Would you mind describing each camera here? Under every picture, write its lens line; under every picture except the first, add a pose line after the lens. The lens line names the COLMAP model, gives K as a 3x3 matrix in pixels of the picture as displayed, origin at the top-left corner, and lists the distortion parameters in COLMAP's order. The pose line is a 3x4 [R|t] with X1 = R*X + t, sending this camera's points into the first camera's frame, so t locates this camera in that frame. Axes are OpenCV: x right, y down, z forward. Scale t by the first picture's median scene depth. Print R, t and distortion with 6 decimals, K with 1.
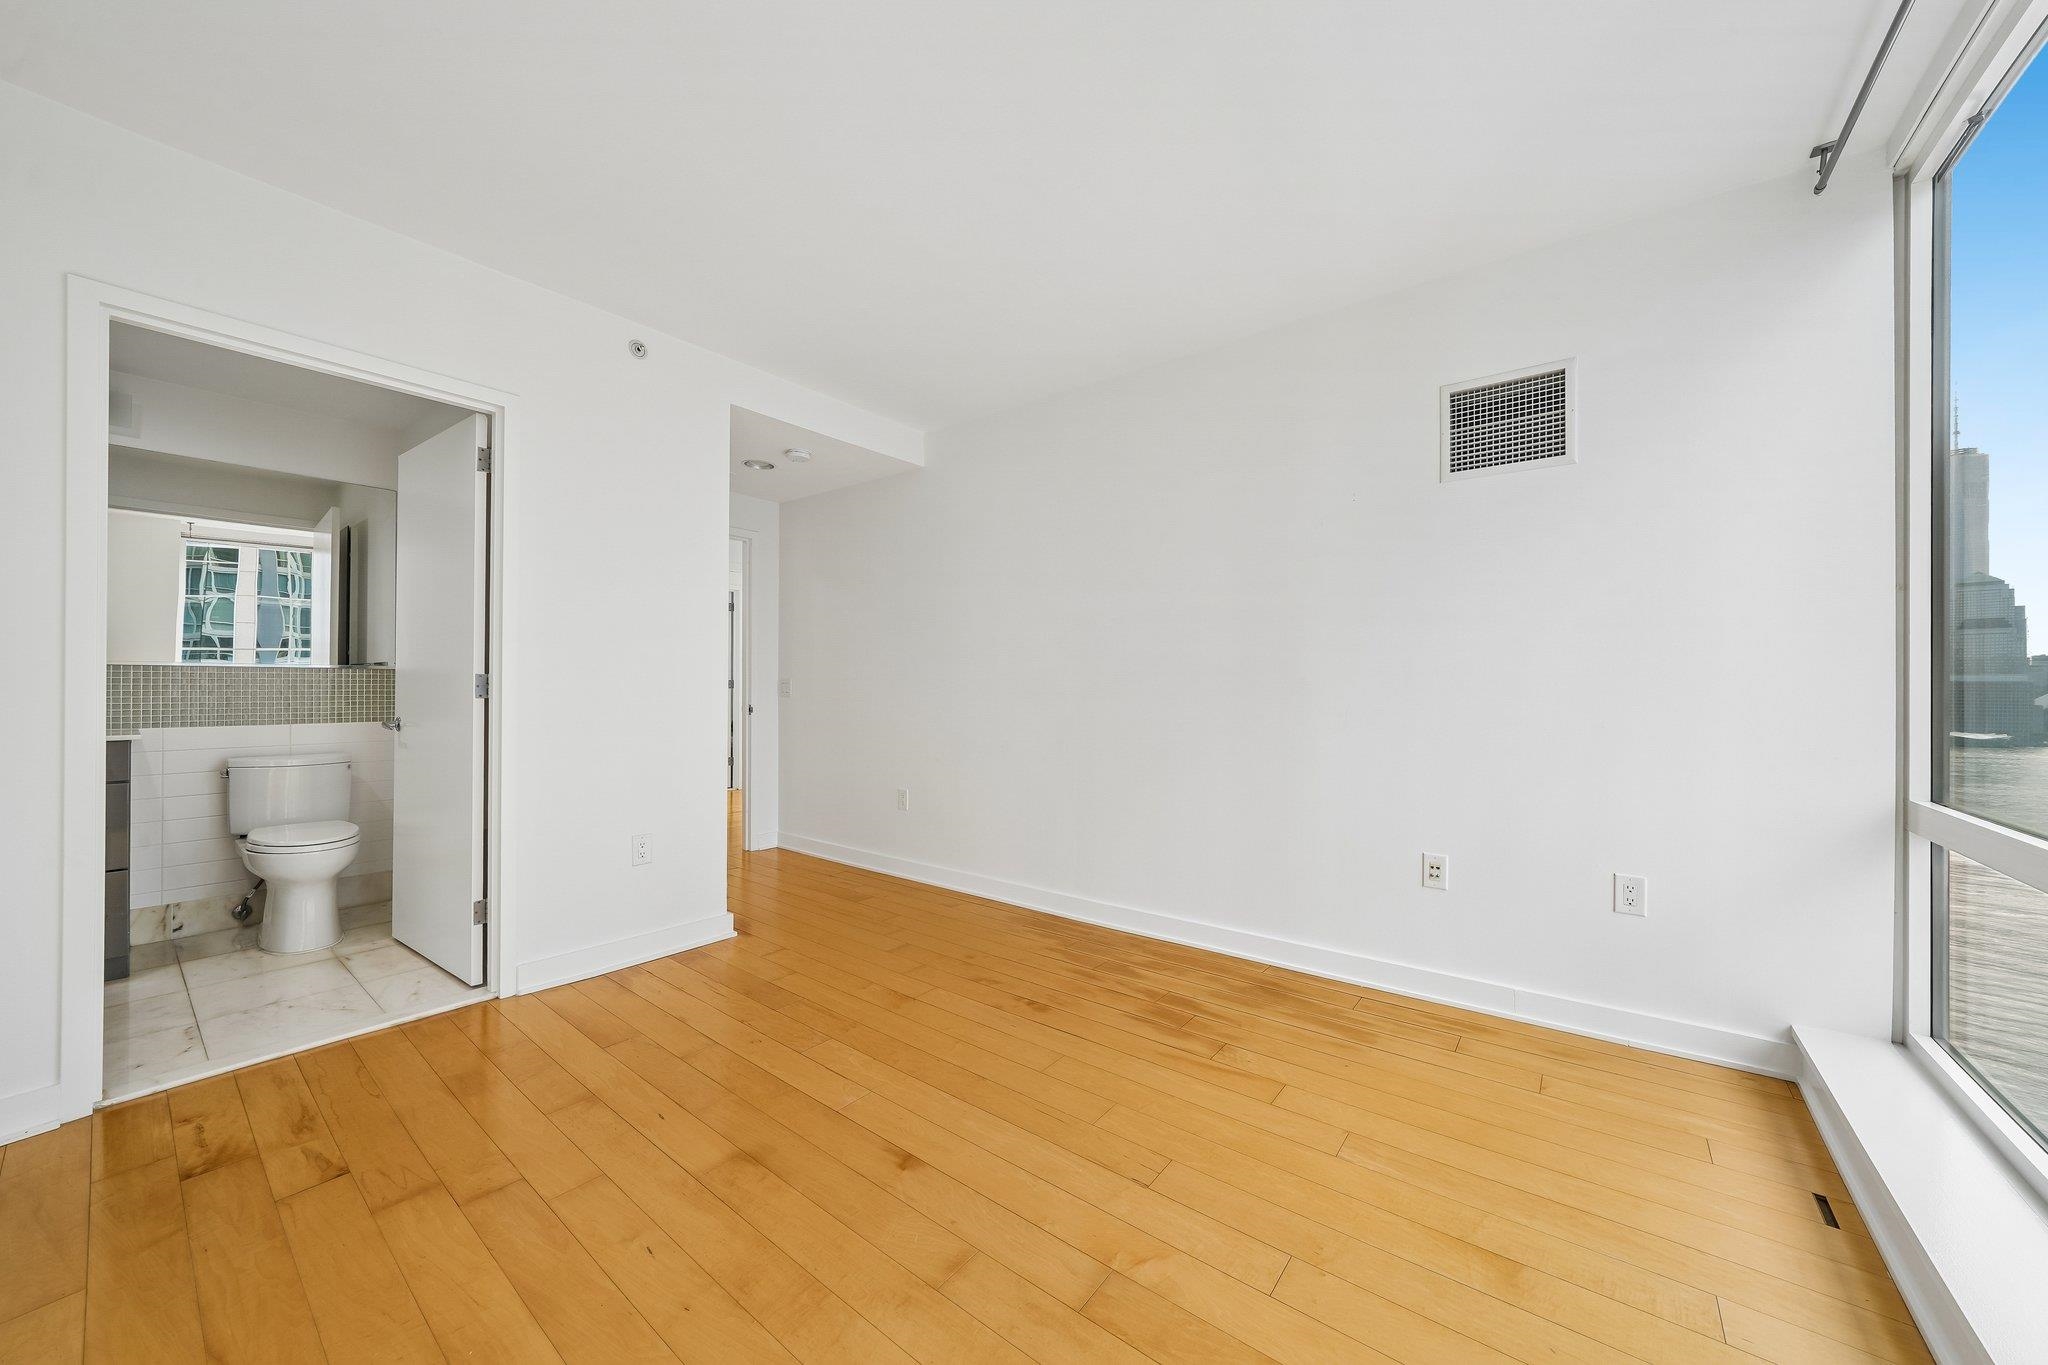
lens RADIAL K [[717.8, 0, 1018.8], [0, 717.8, 690.1], [0, 0, 1]] dist [-0.008180, 0.000782]
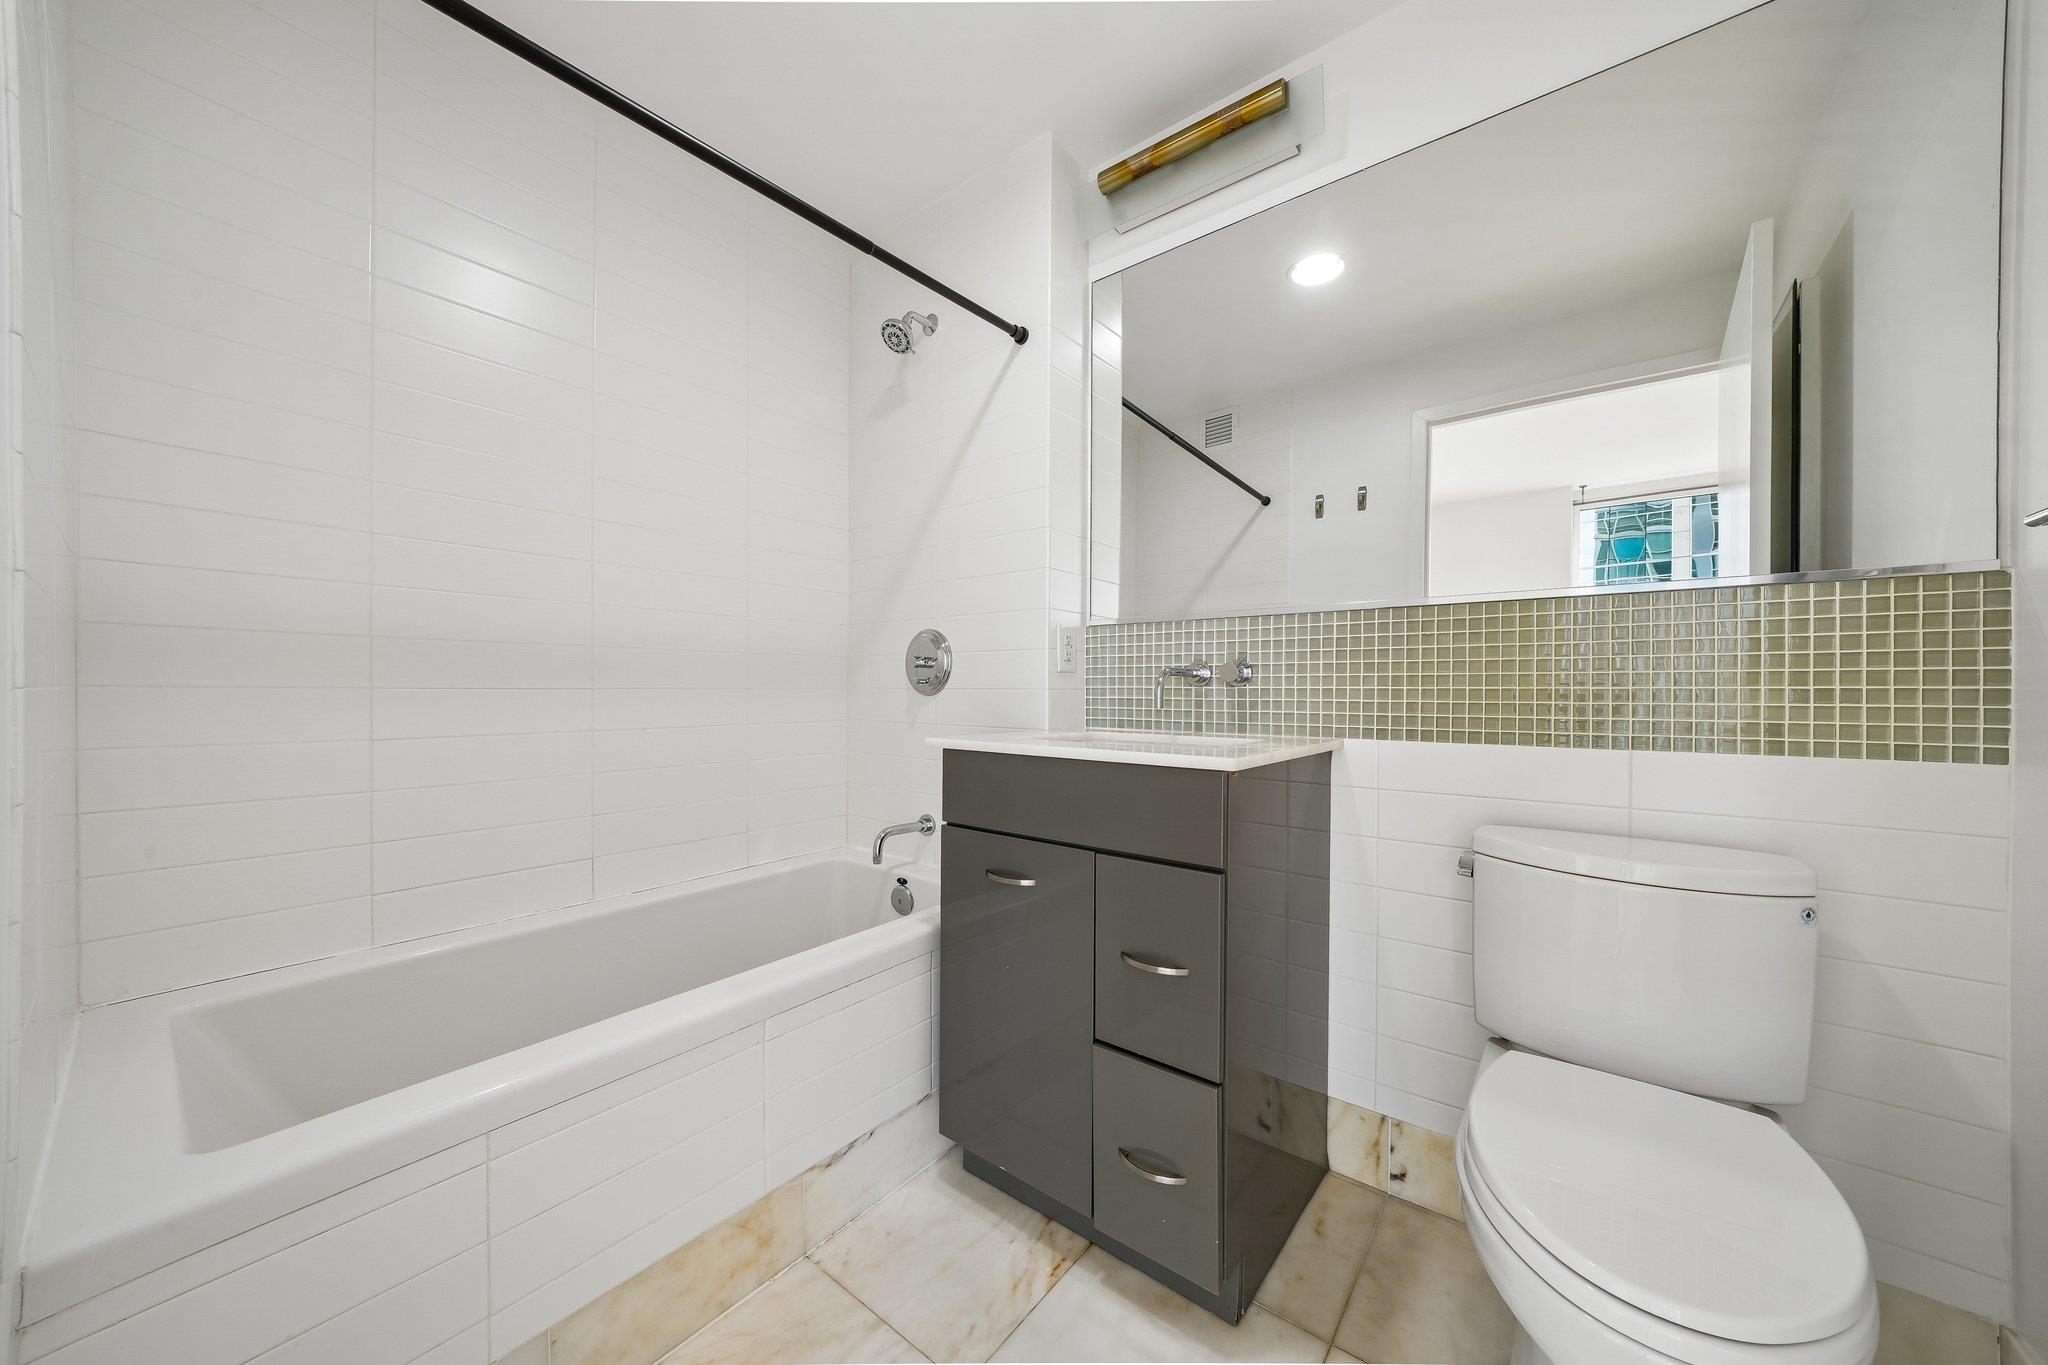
lens RADIAL K [[717.8, 0, 1018.4], [0, 717.8, 690.4], [0, 0, 1]] dist [-0.008180, 0.000782]
pose [[0.005772, 0.006575, -0.999962, -0.643769], [0.000573, 0.999978, 0.006578, 0.014716], [0.999983, -0.000611, 0.005768, 0.667837]]
